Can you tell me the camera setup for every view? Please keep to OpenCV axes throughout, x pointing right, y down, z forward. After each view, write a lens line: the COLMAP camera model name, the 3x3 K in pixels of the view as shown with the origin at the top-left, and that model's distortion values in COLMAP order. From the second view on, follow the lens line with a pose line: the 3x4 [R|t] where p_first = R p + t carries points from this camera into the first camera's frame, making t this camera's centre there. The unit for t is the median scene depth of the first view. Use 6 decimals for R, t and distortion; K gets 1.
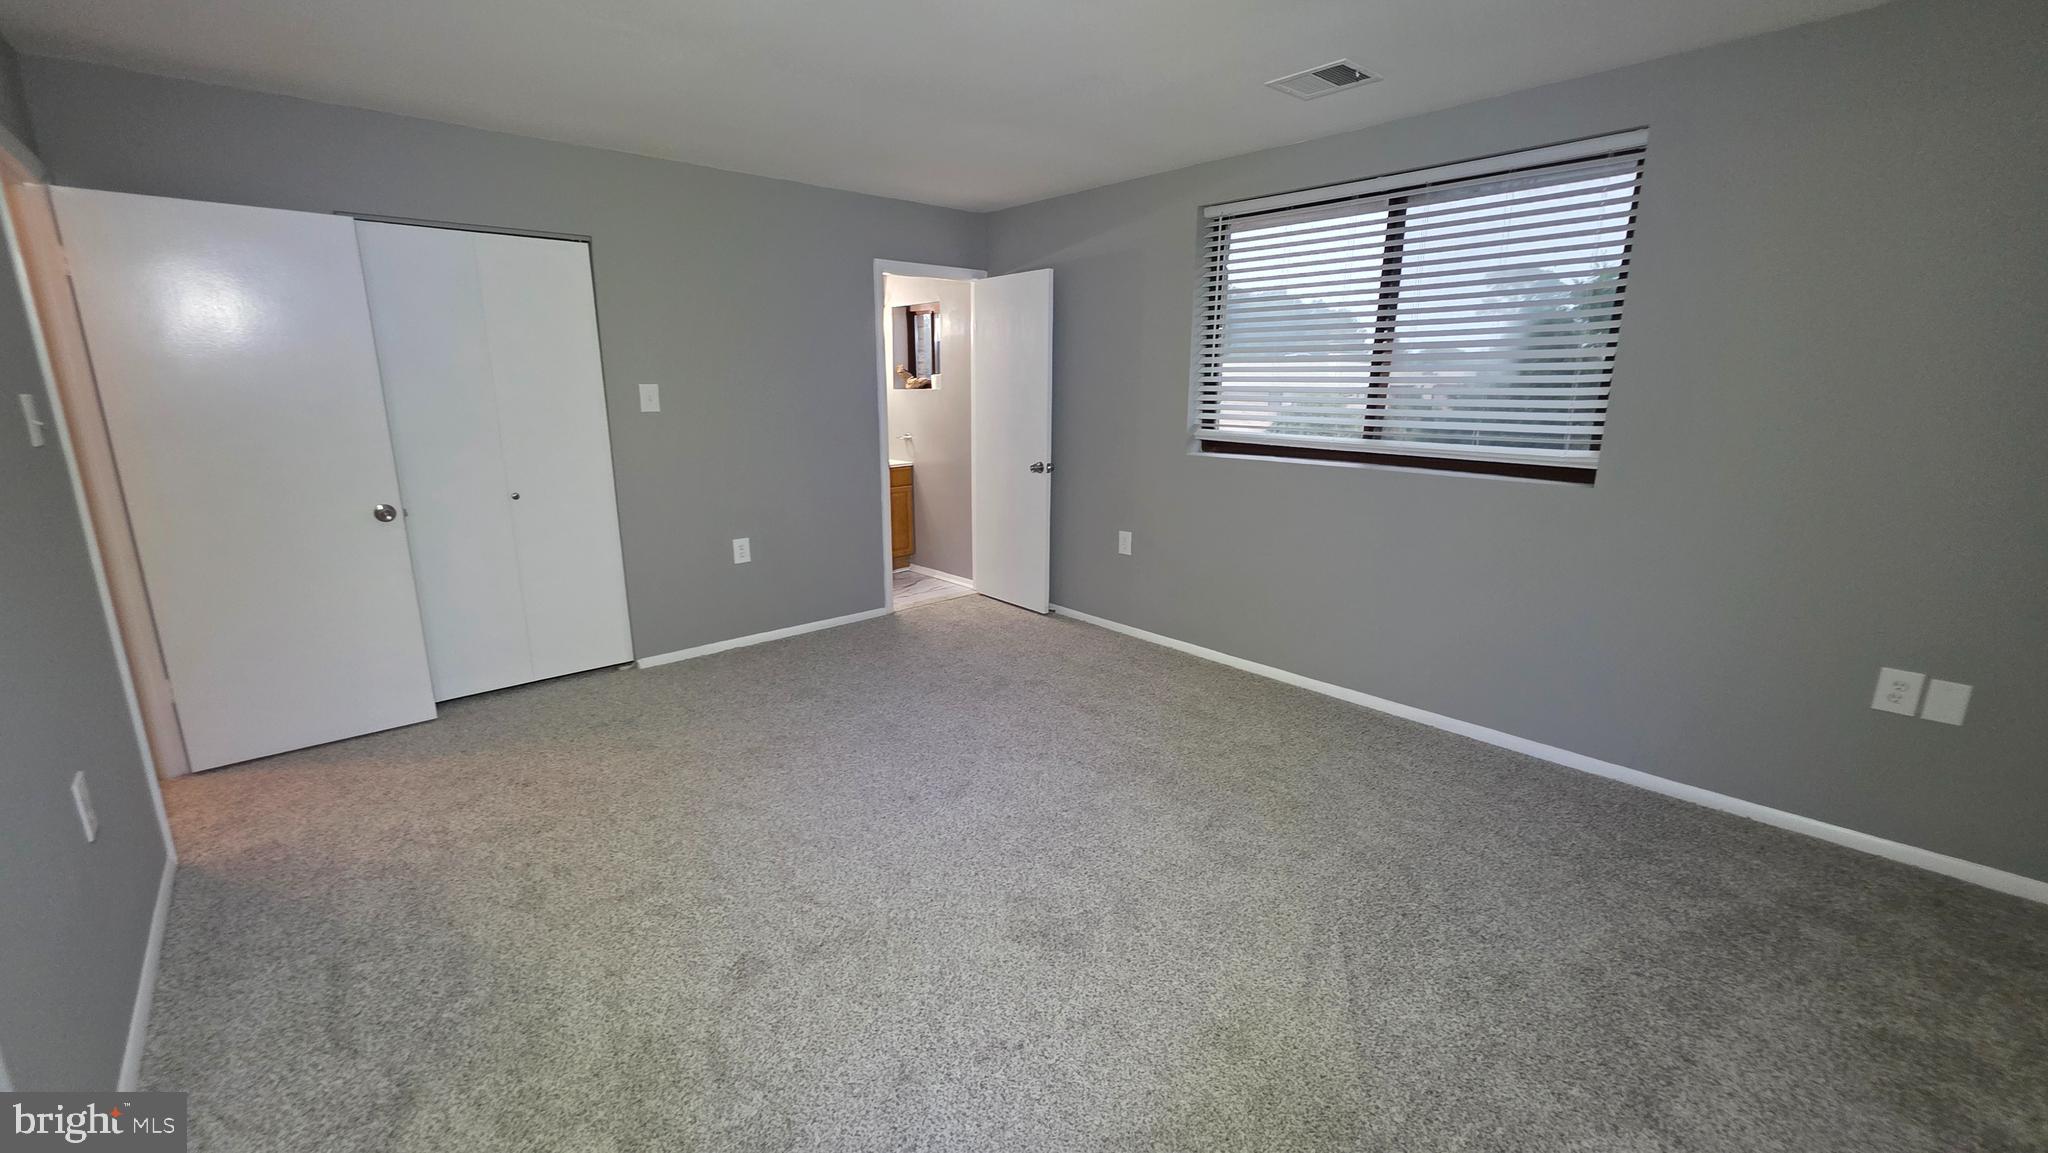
lens RADIAL K [[823.2, 0, 1018.8], [0, 823.2, 574.0], [0, 0, 1]] dist [0.000156, 0.000244]
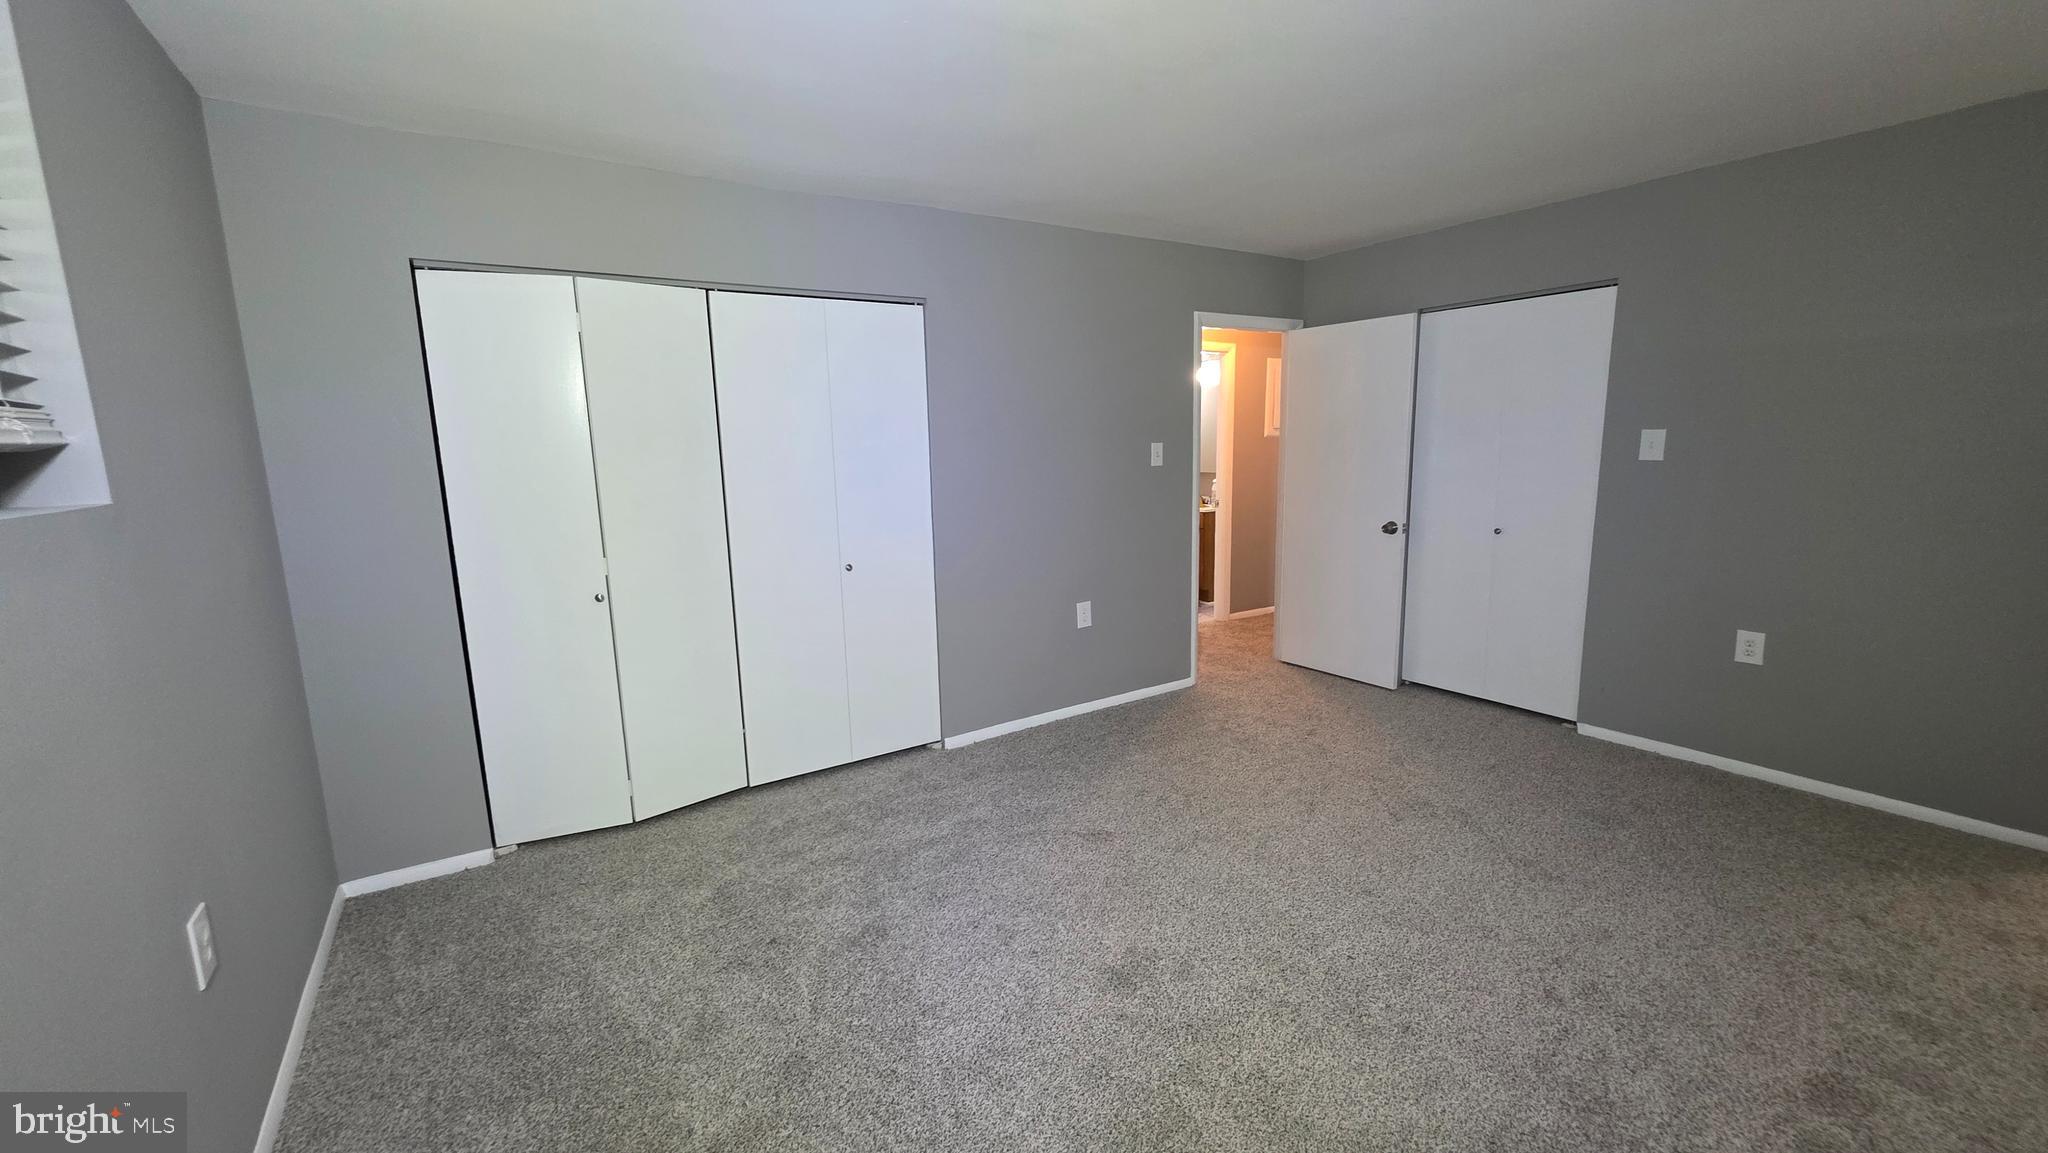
lens RADIAL K [[823.2, 0, 1018.8], [0, 823.2, 574.0], [0, 0, 1]] dist [0.000156, 0.000244]
pose [[-0.157980, 0.163284, -0.973848, 0.551746], [-0.201527, 0.960143, 0.193679, -0.117485], [0.966659, 0.226854, -0.118777, 0.491355]]
